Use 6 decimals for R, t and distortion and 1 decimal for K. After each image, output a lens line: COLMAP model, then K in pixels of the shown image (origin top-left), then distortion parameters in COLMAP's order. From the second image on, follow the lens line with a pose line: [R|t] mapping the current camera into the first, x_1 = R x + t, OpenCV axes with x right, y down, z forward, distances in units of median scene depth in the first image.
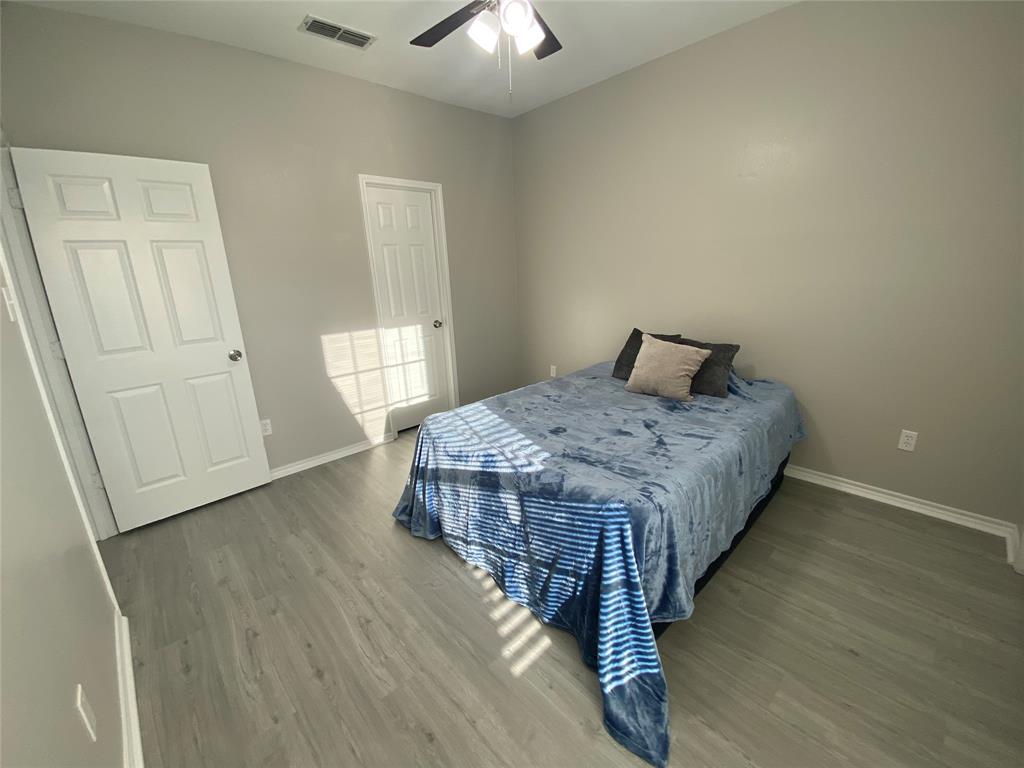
lens RADIAL K [[416.3, 0, 505.4], [0, 416.3, 380.5], [0, 0, 1]] dist [-0.000767, -0.011330]
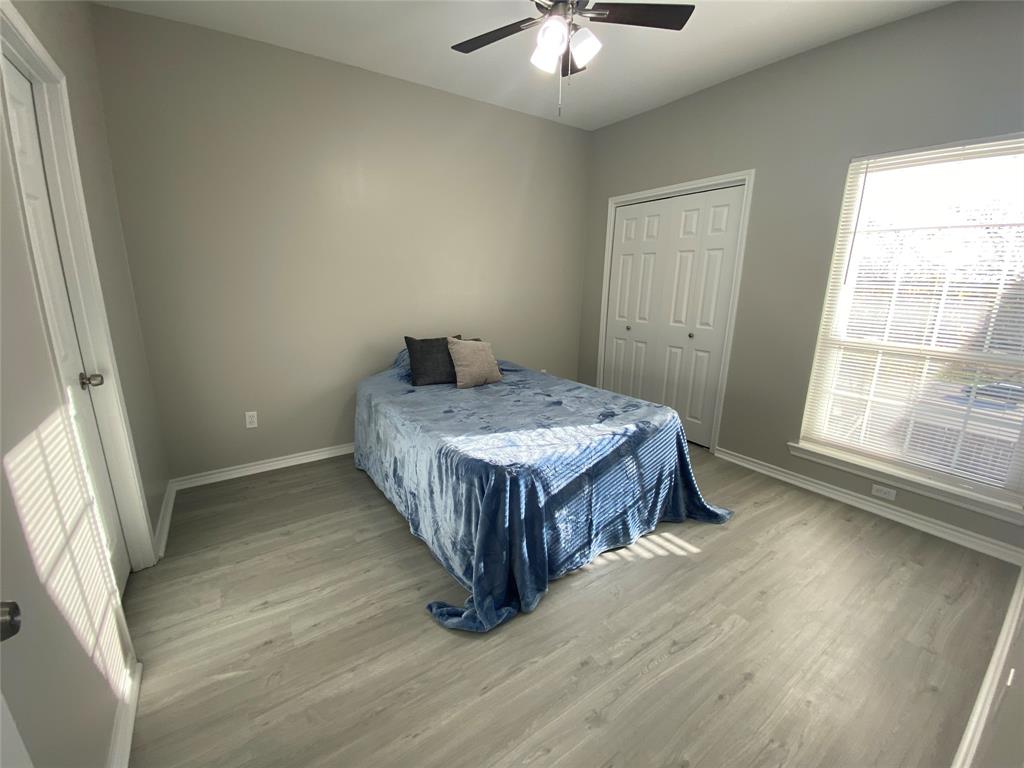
lens RADIAL K [[416.3, 0, 510.0], [0, 416.3, 376.0], [0, 0, 1]] dist [-0.000767, -0.011330]
pose [[0.148012, -0.189259, 0.970708, -1.157693], [0.244021, 0.958161, 0.149605, -0.216581], [-0.958408, 0.214730, 0.188003, 1.039477]]
